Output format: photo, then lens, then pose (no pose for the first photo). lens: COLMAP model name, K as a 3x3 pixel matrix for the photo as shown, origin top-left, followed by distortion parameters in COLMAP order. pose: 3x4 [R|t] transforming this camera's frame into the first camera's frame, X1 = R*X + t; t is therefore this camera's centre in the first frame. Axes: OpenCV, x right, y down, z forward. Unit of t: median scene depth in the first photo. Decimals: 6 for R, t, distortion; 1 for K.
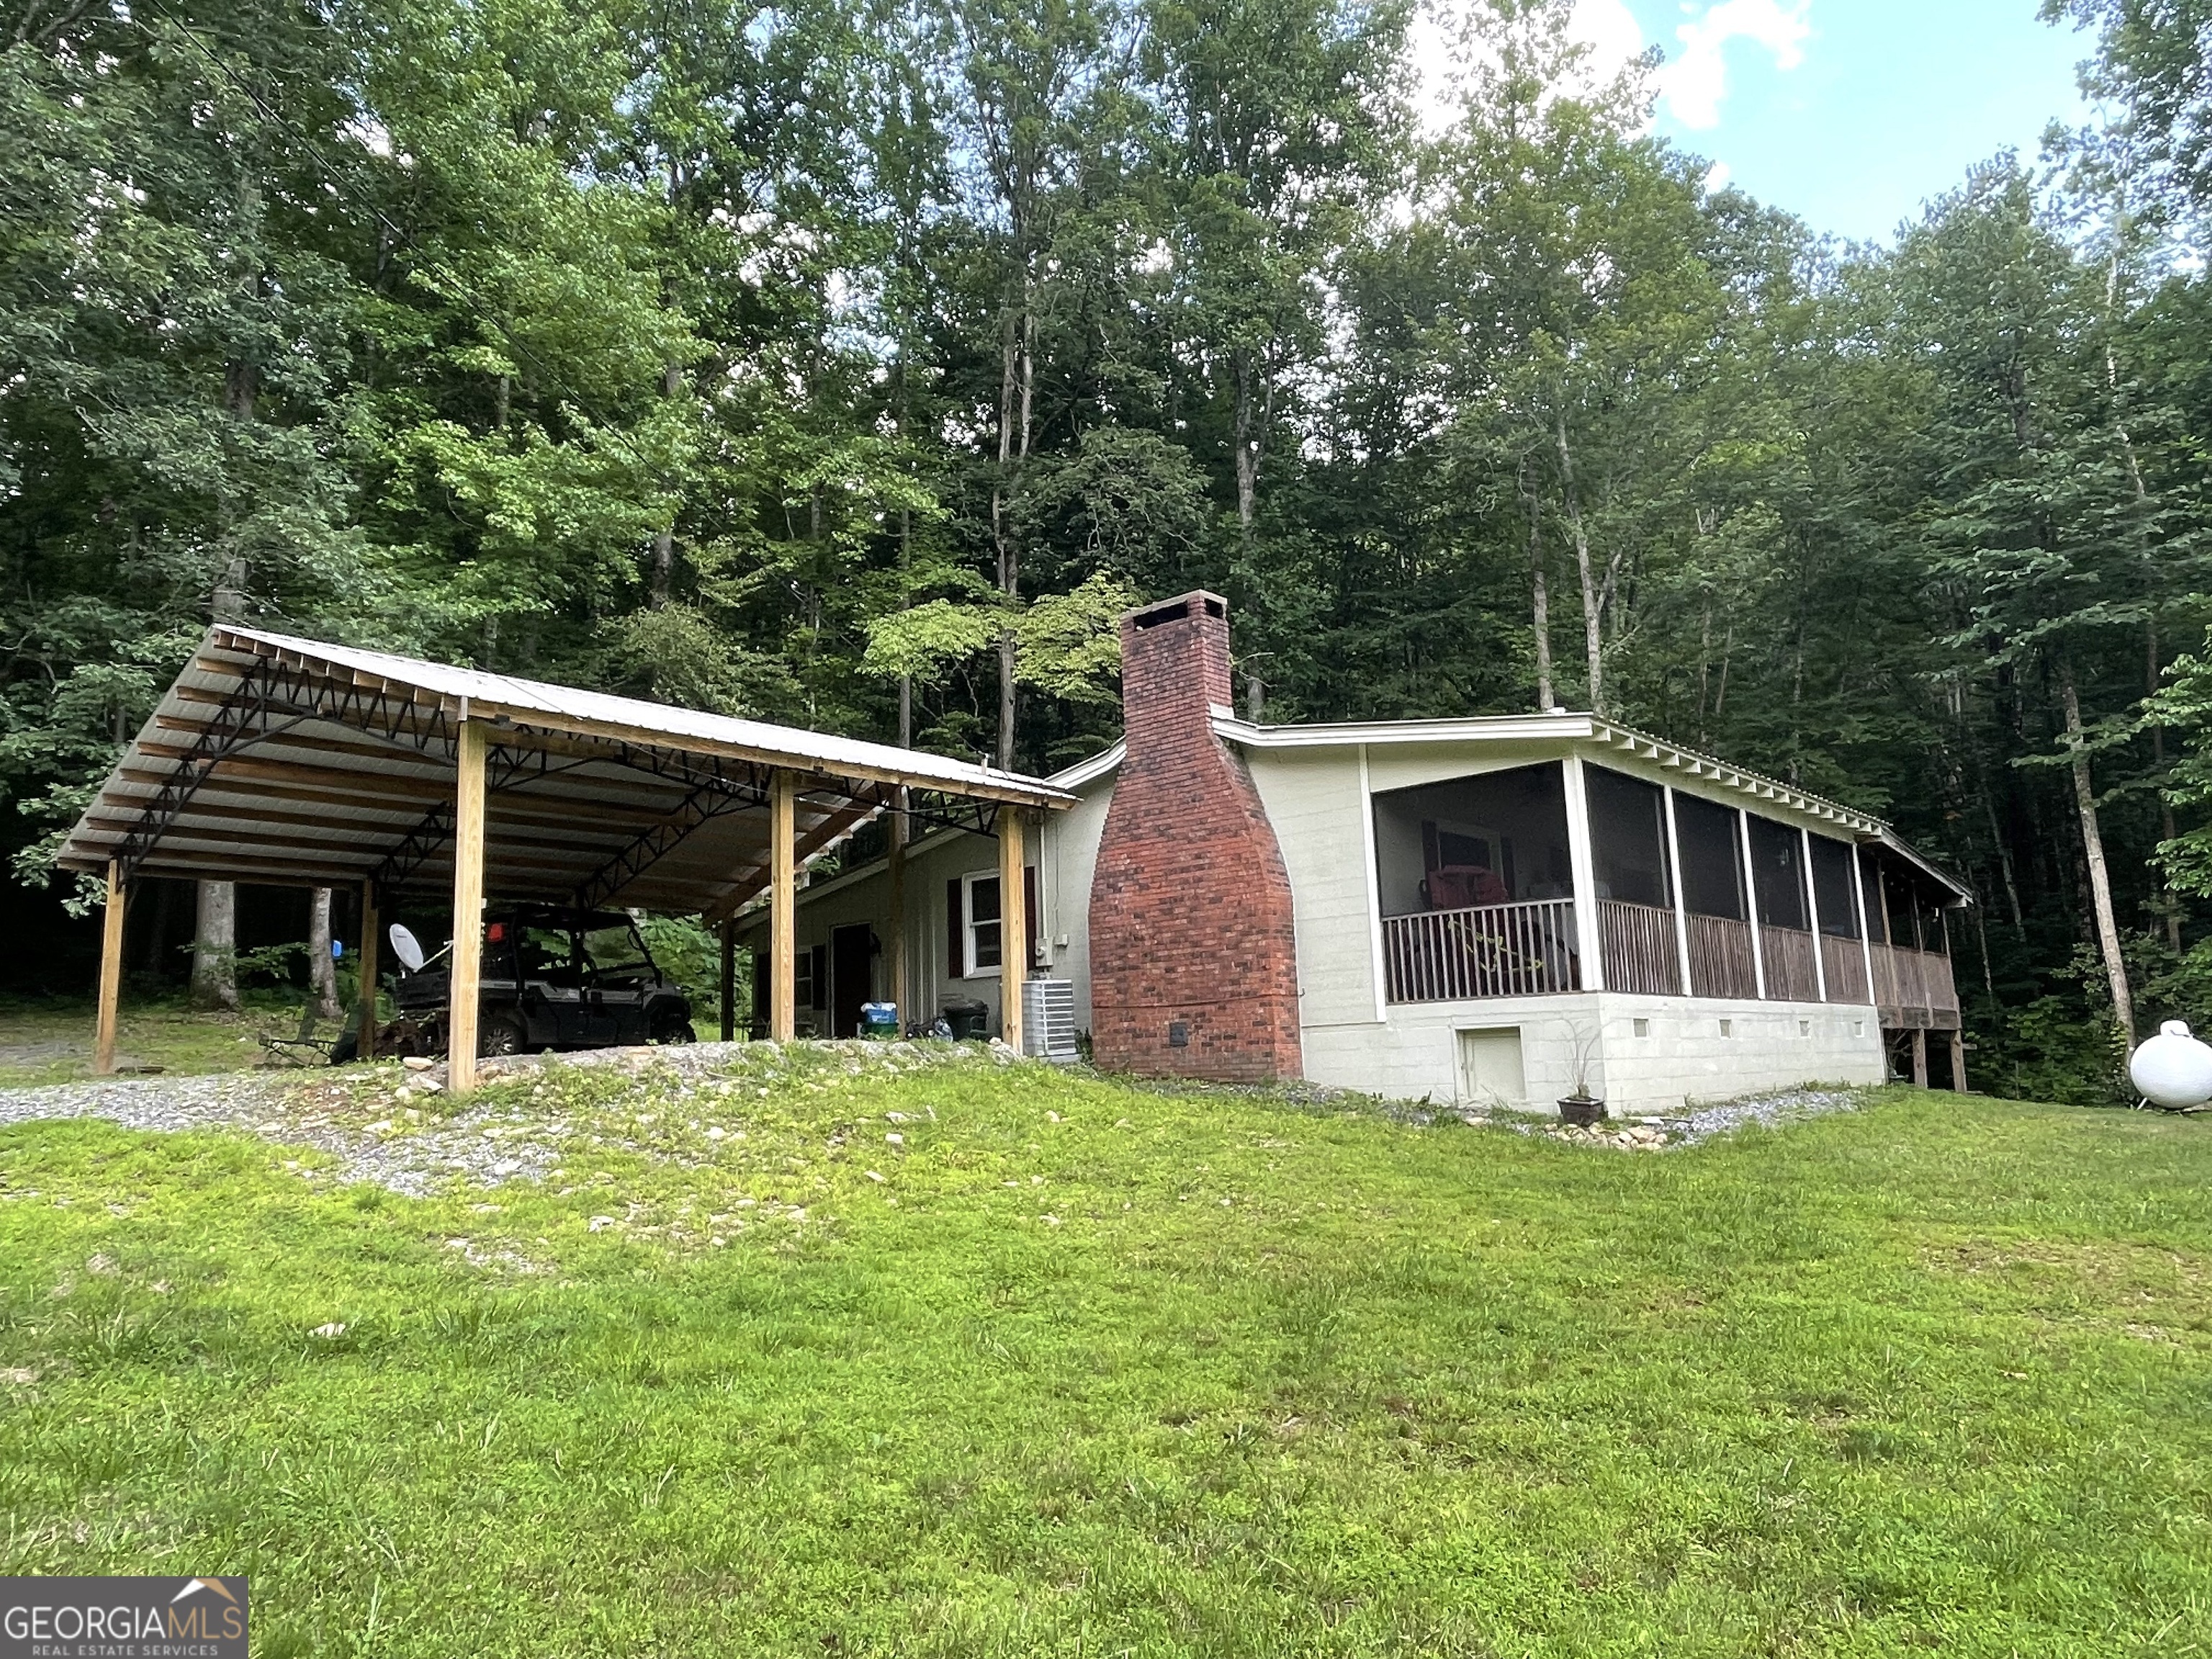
lens RADIAL K [[1490.3, 0, 1104.3], [0, 1490.3, 826.1], [0, 0, 1]] dist [-0.004992, -0.013696]
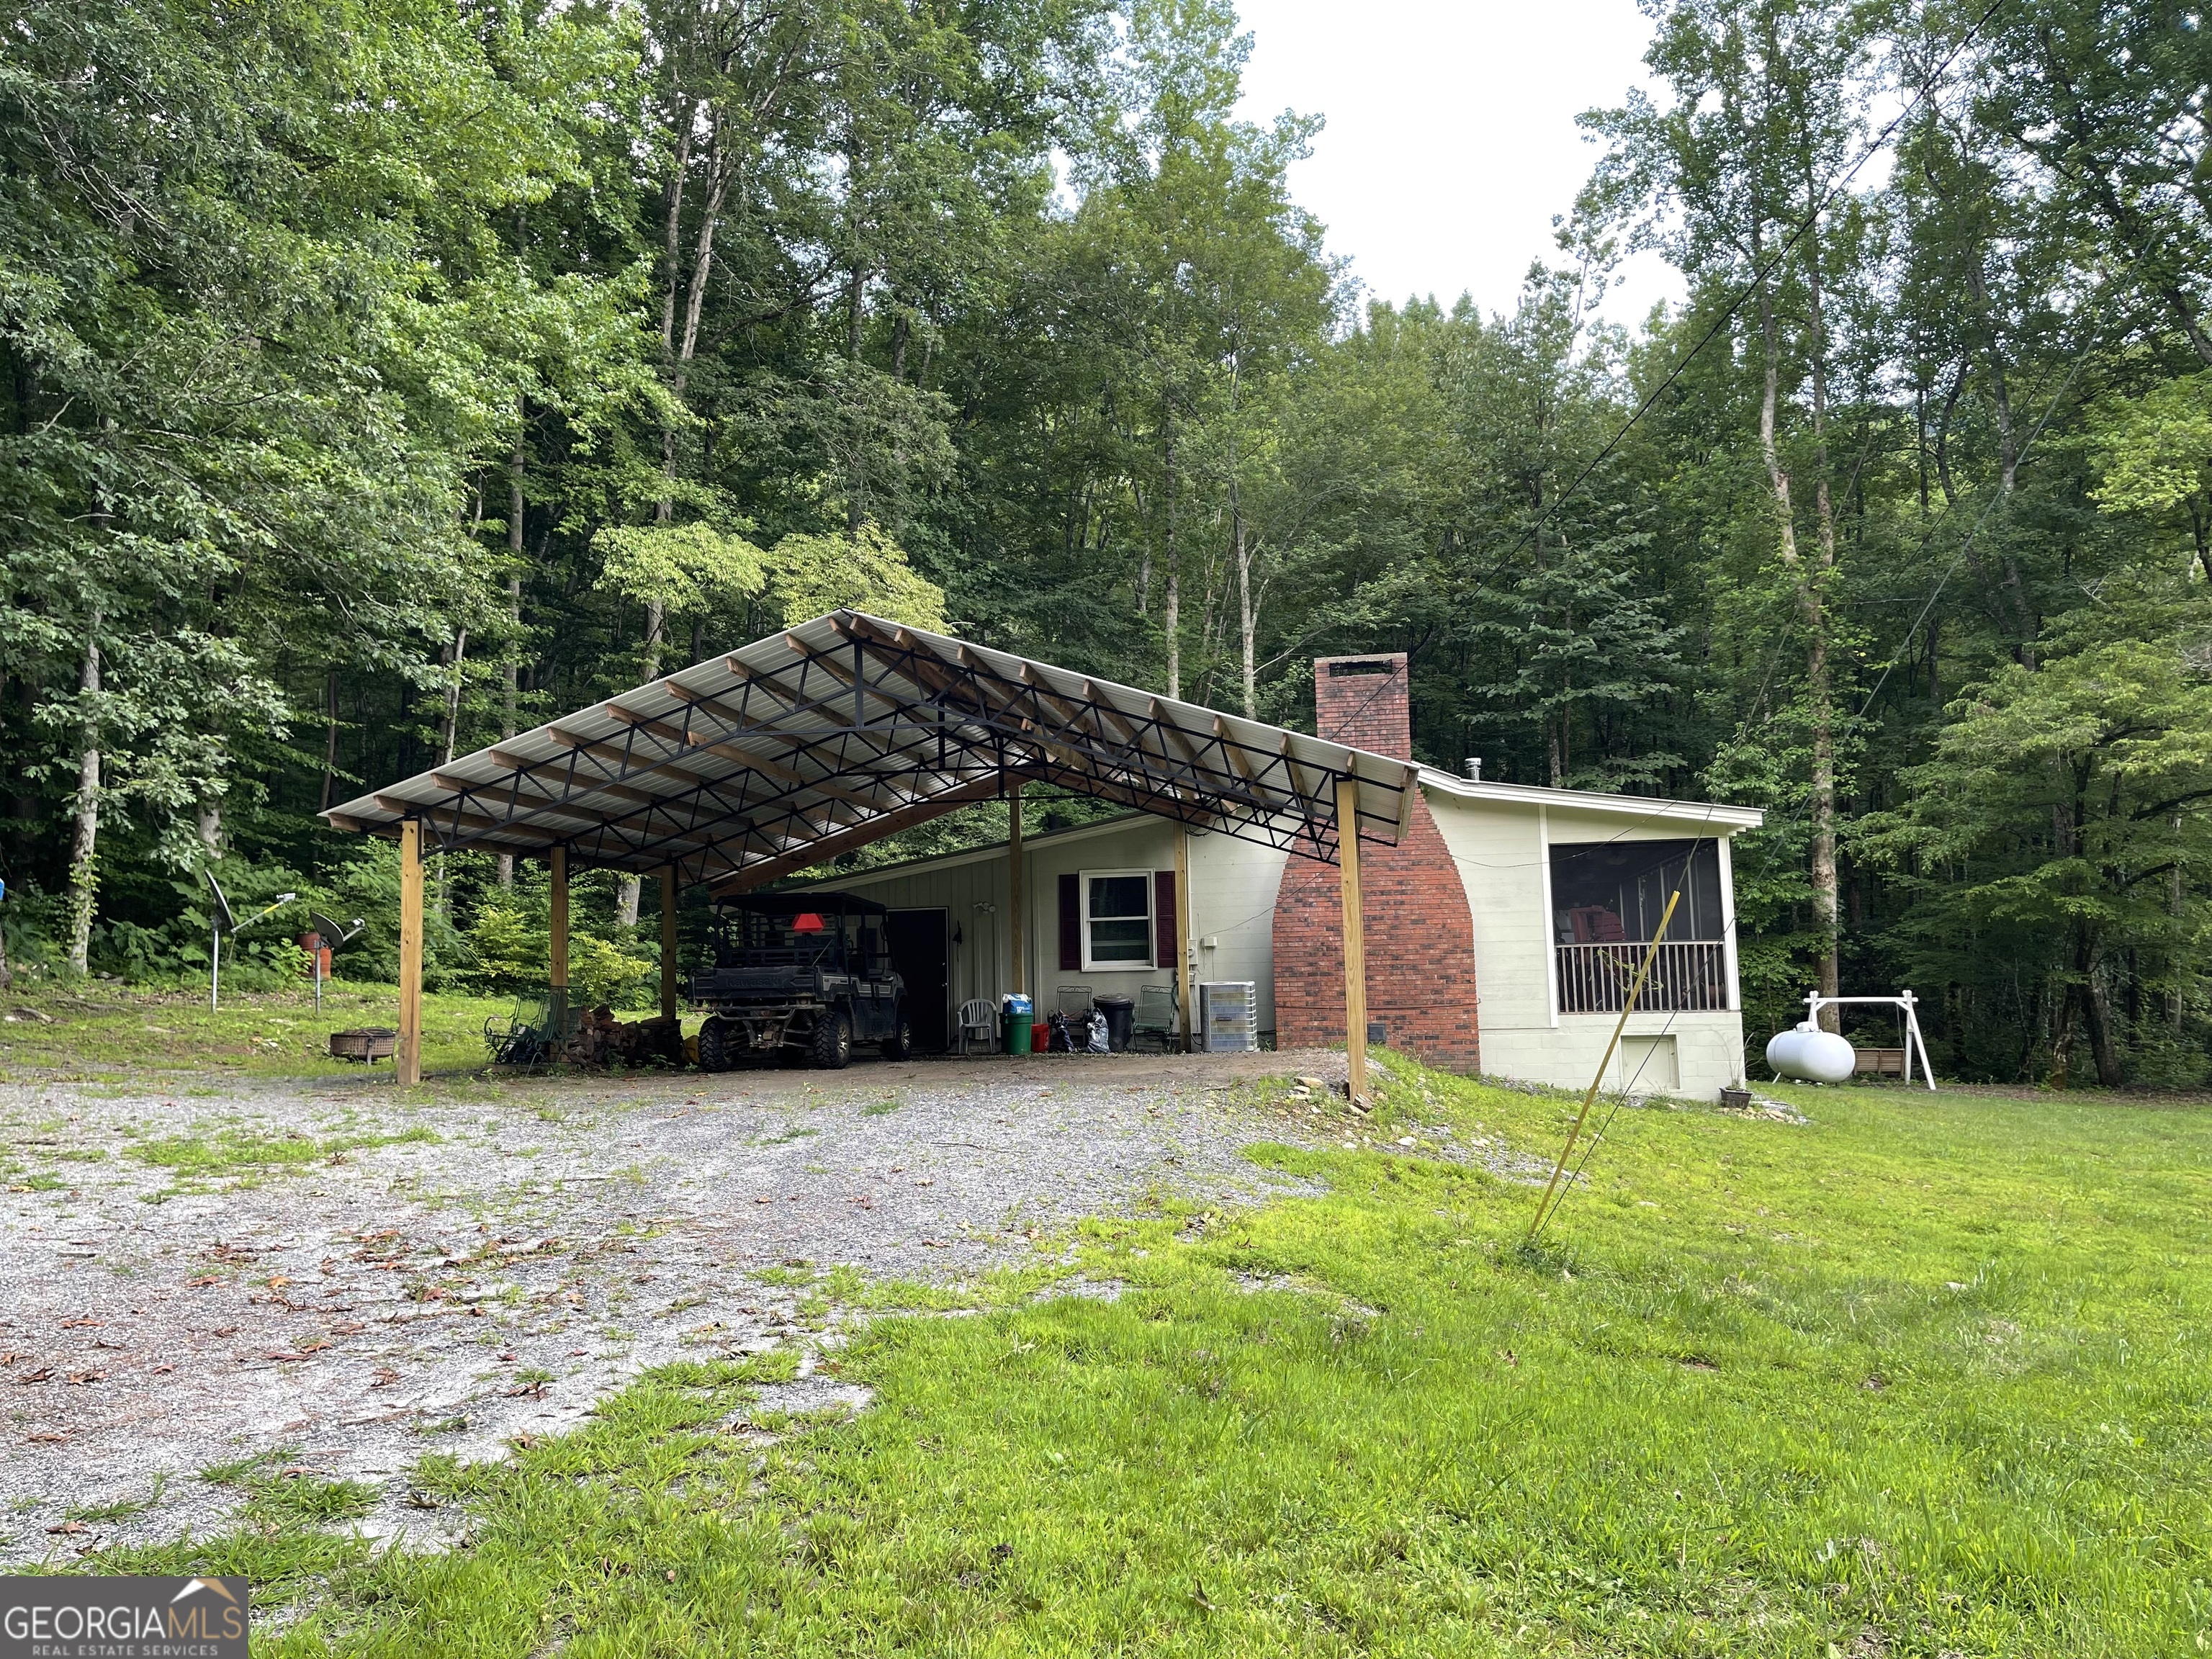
lens RADIAL K [[1662.6, 0, 1105.2], [0, 1662.6, 830.5], [0, 0, 1]] dist [0.004714, -0.016305]
pose [[0.838854, 0.066774, 0.540245, -0.879926], [-0.095756, 0.995073, 0.025692, -0.033522], [-0.535868, -0.073284, 0.841115, 0.026940]]
